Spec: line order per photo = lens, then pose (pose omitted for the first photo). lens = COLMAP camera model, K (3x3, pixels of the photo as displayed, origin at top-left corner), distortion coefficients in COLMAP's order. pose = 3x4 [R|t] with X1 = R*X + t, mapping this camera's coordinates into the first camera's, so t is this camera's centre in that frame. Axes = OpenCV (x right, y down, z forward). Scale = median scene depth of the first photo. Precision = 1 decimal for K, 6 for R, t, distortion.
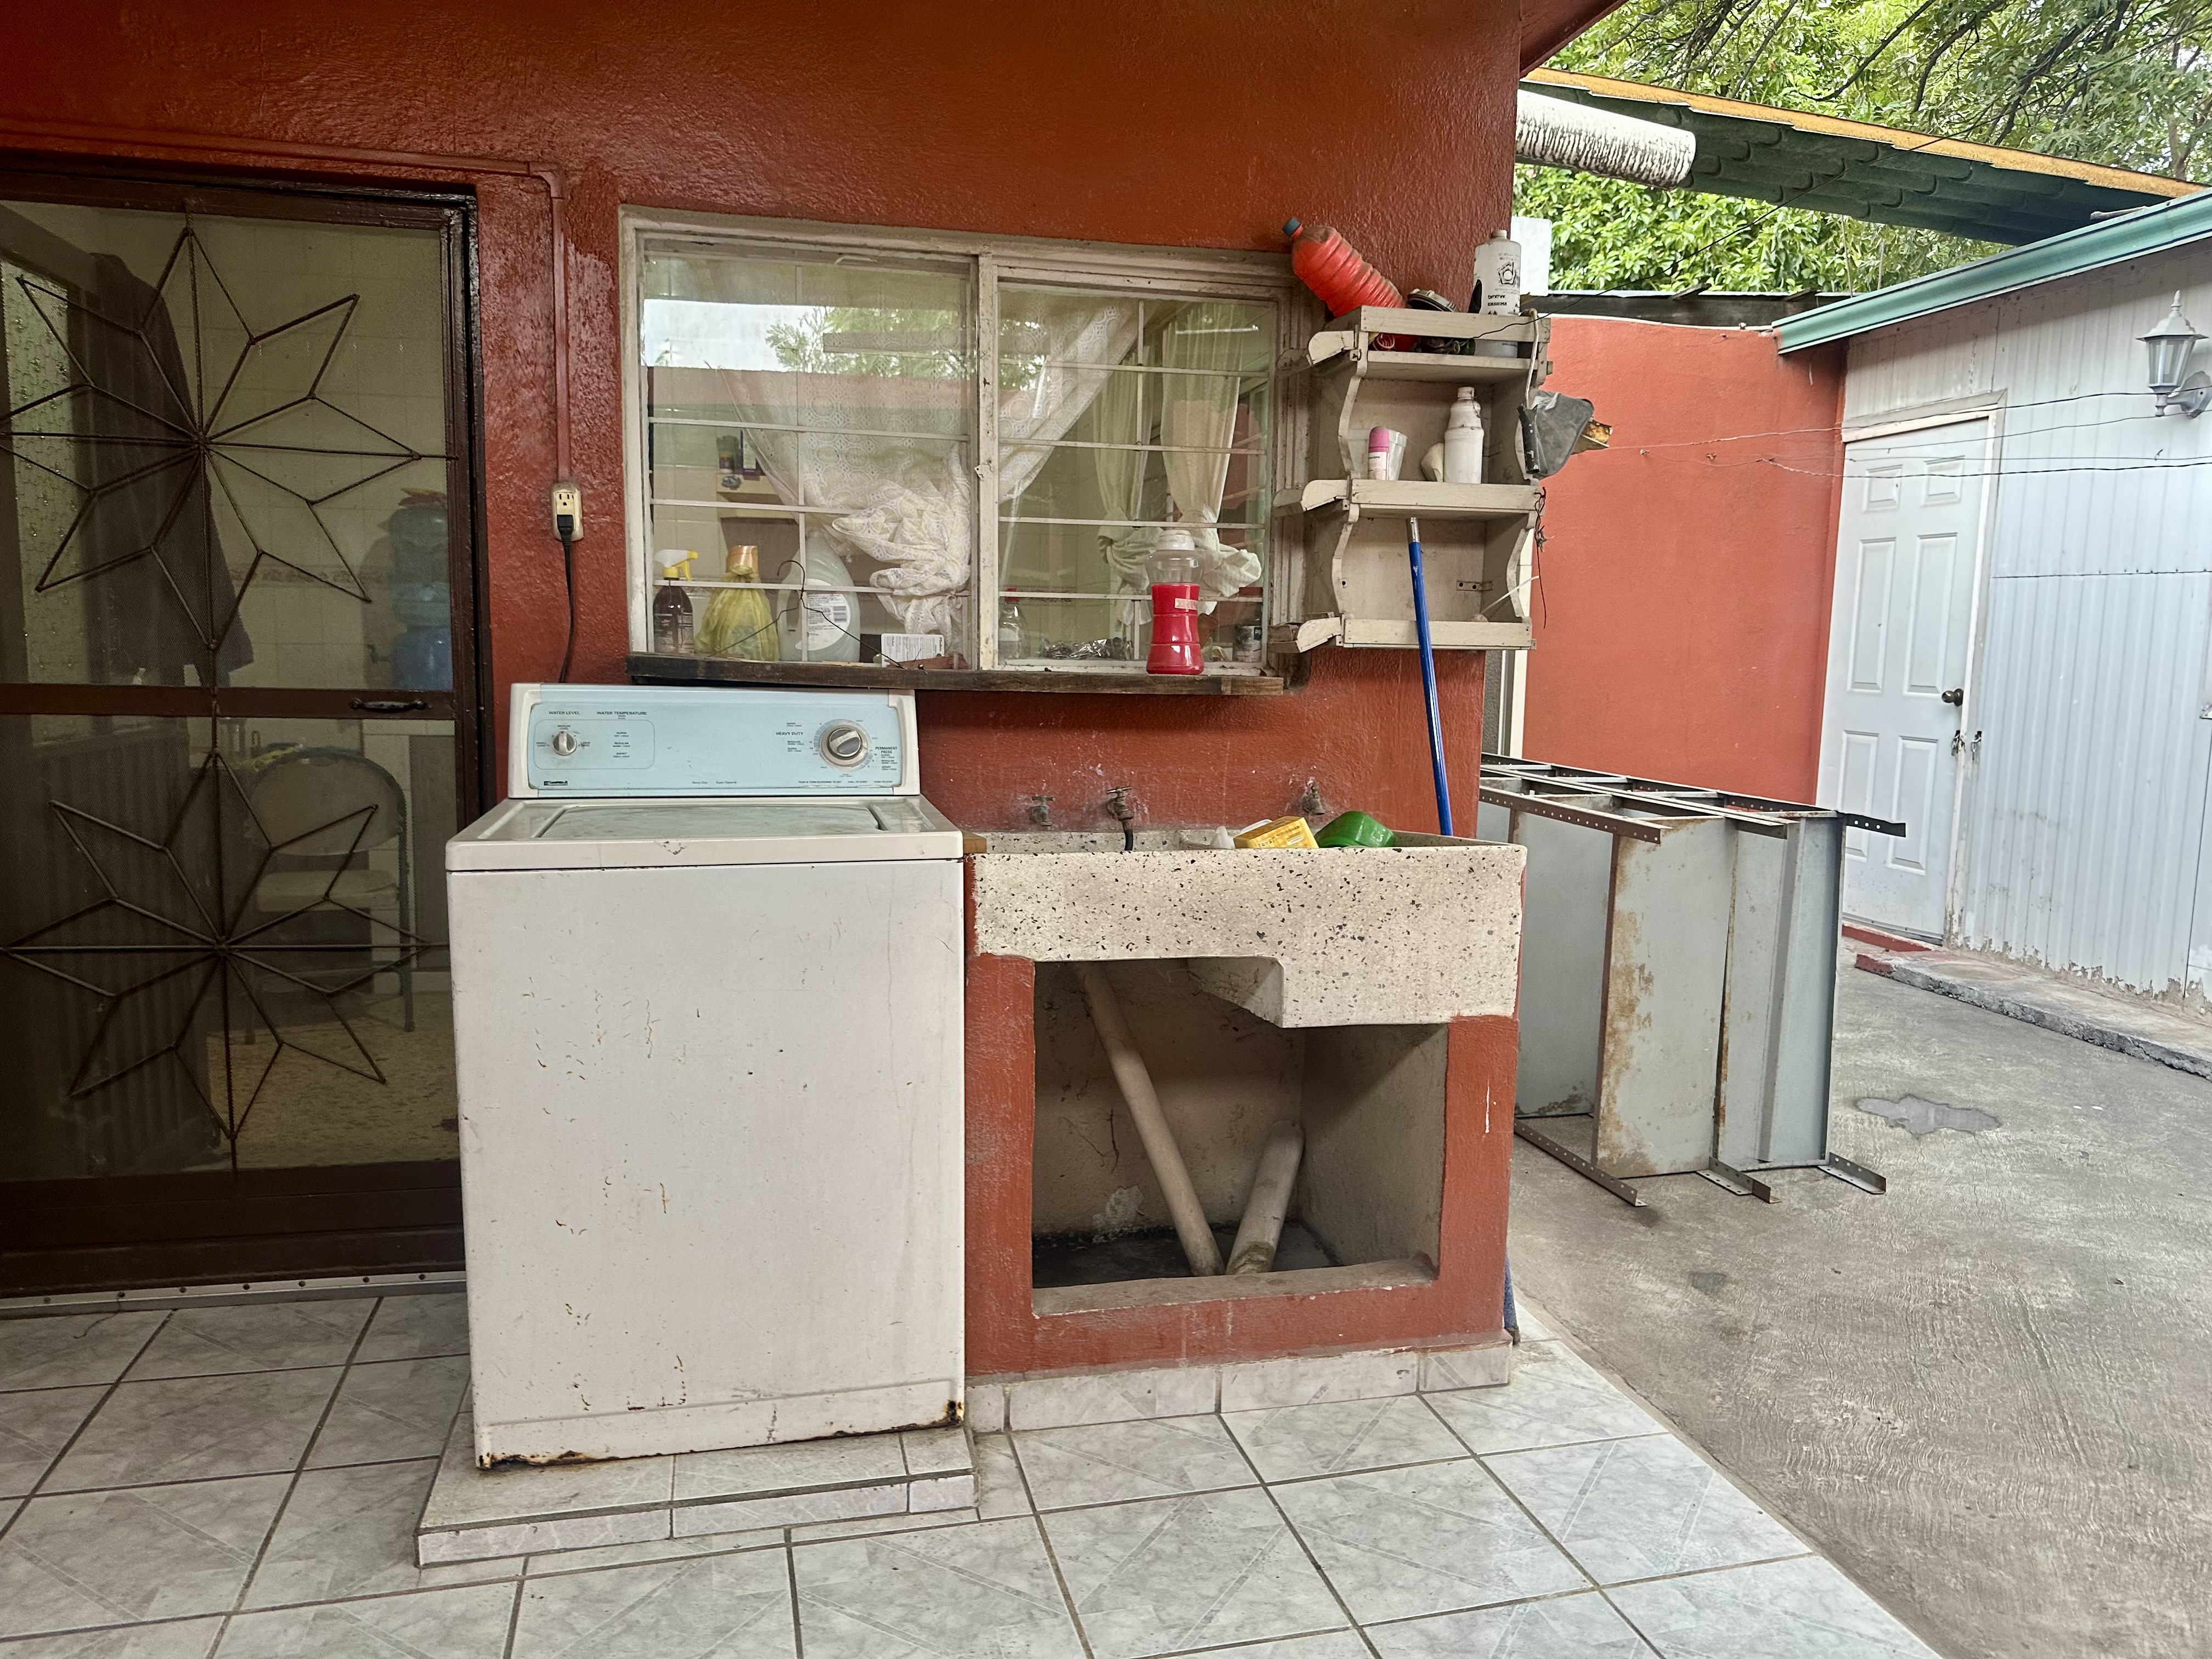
lens RADIAL K [[1568.1, 0, 1102.7], [0, 1568.1, 831.5], [0, 0, 1]] dist [0.004558, -0.004876]
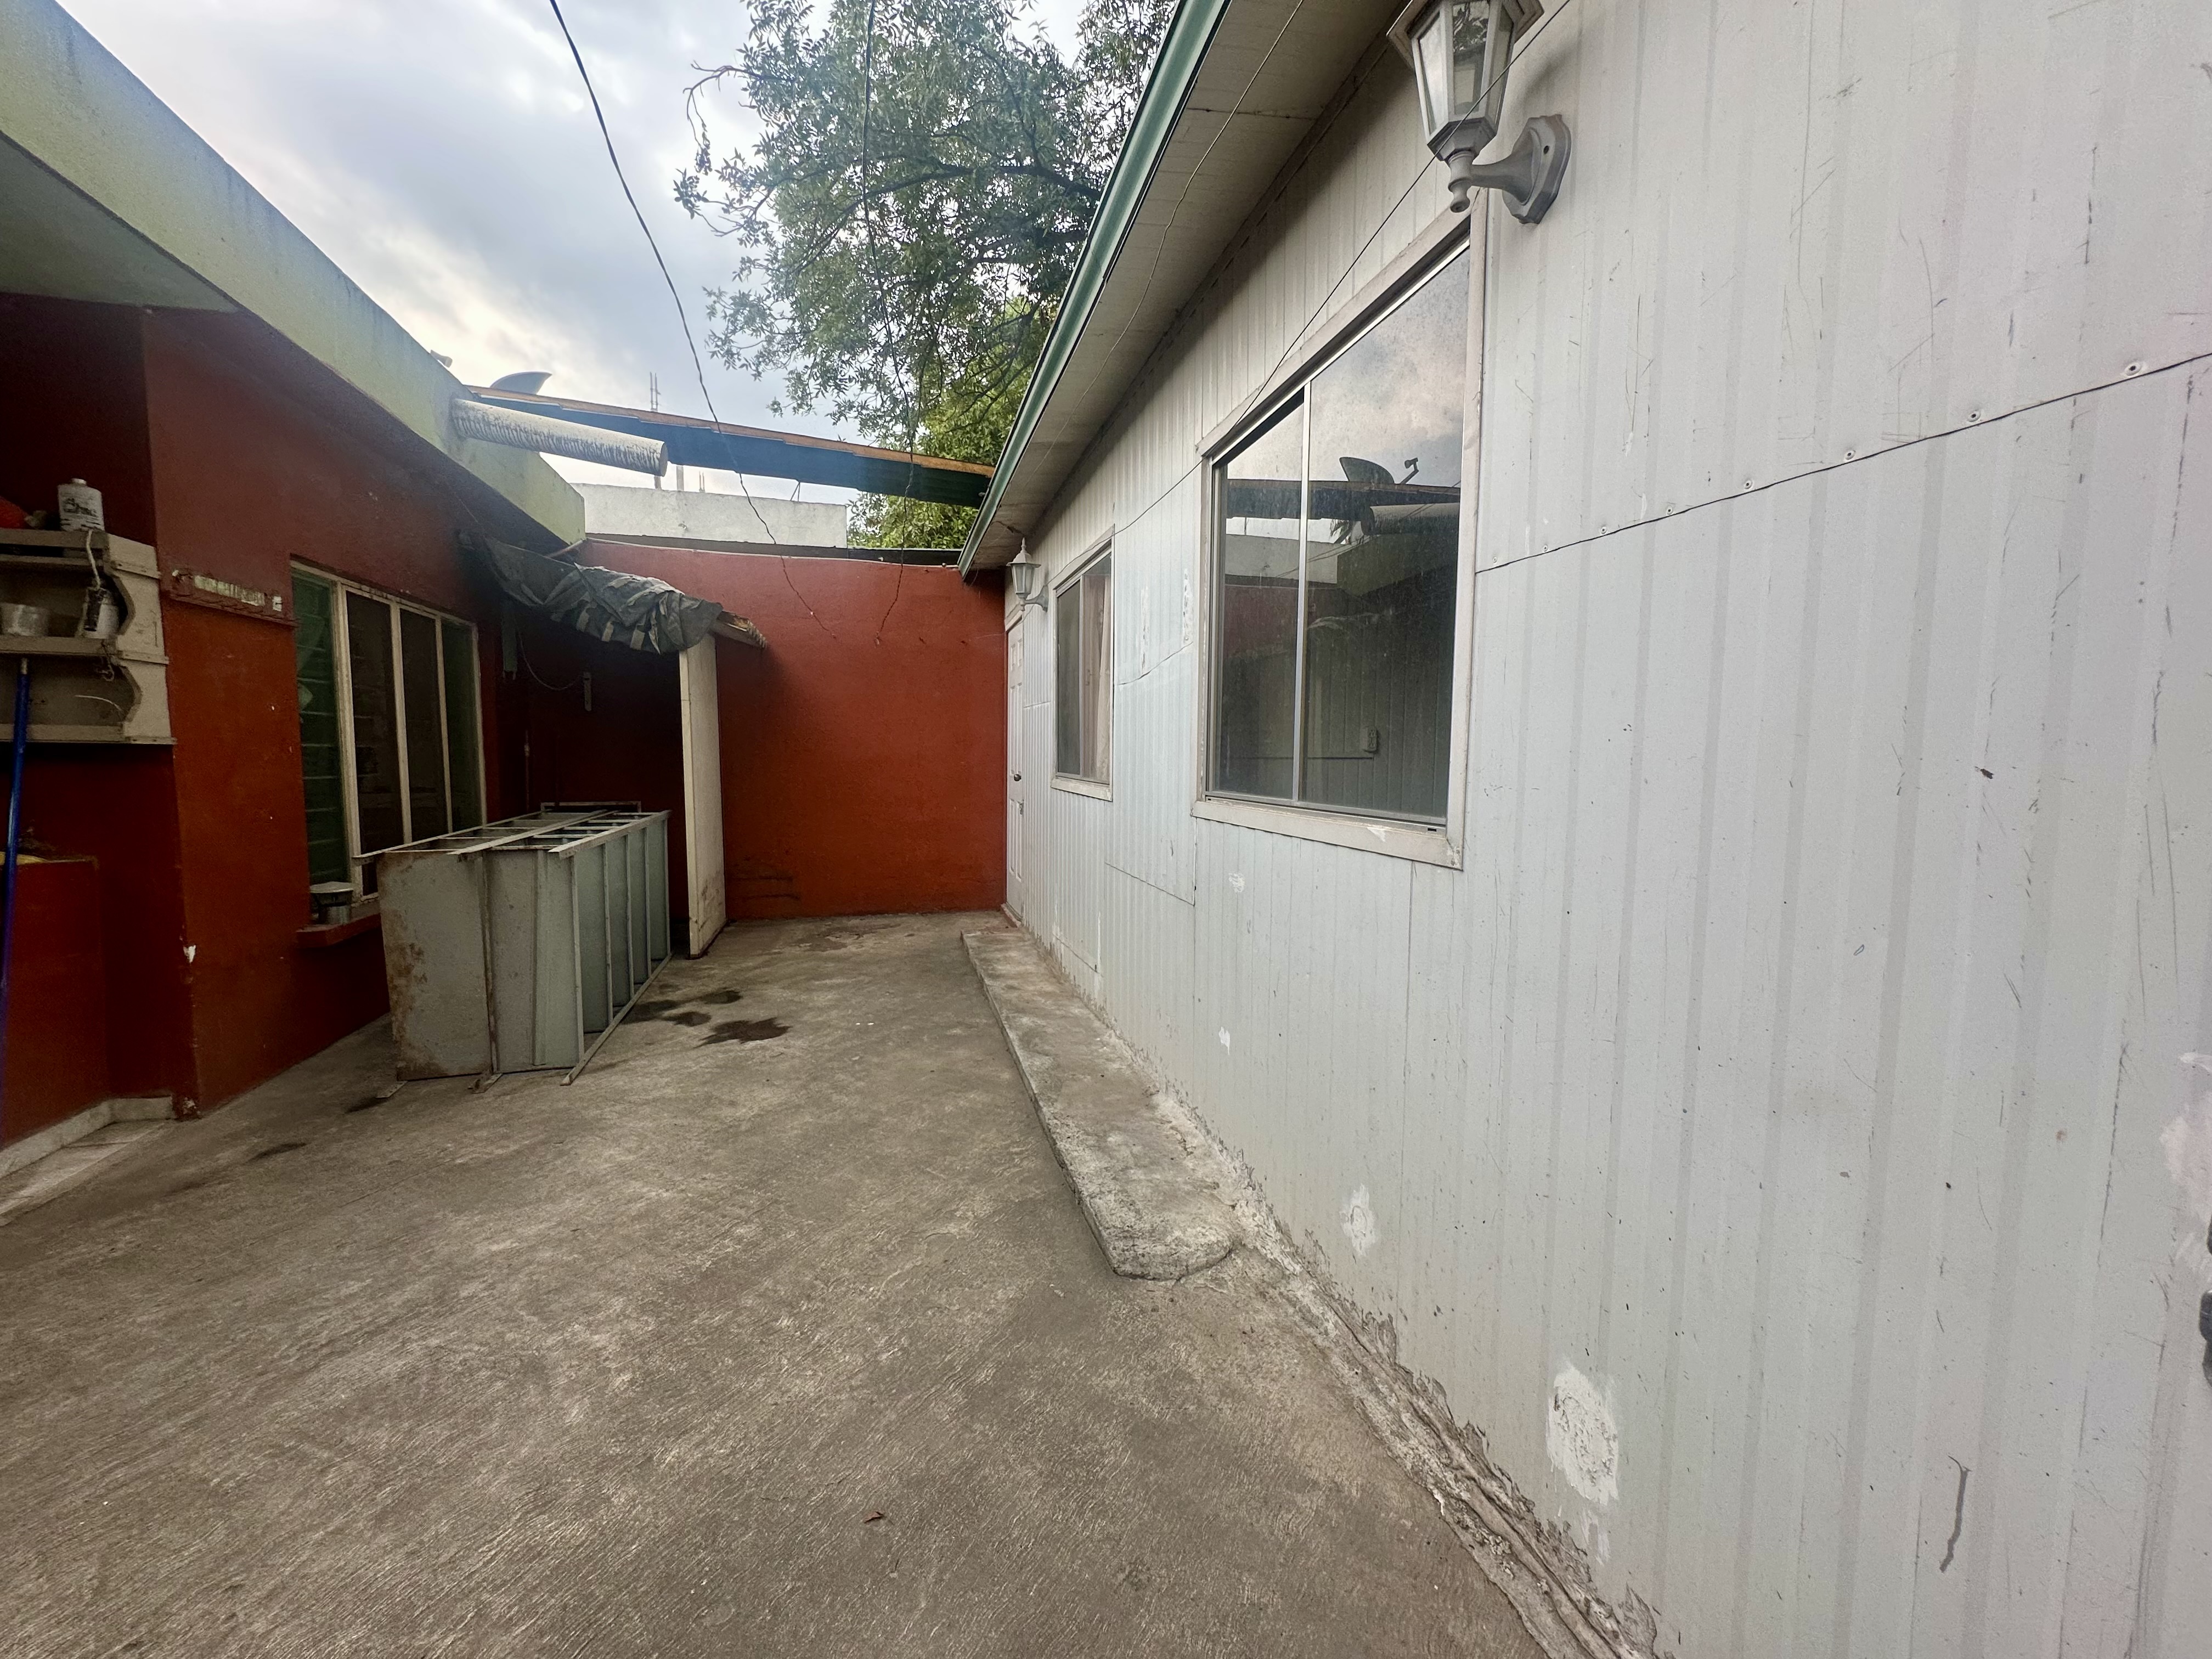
lens RADIAL K [[877.7, 0, 1113.5], [0, 877.7, 830.2], [0, 0, 1]] dist [0.001035, 0.000106]
pose [[0.999432, -0.017764, 0.028634, 1.026929], [0.018960, 0.998936, -0.042045, 0.021034], [-0.027857, 0.042564, 0.998705, 0.087069]]
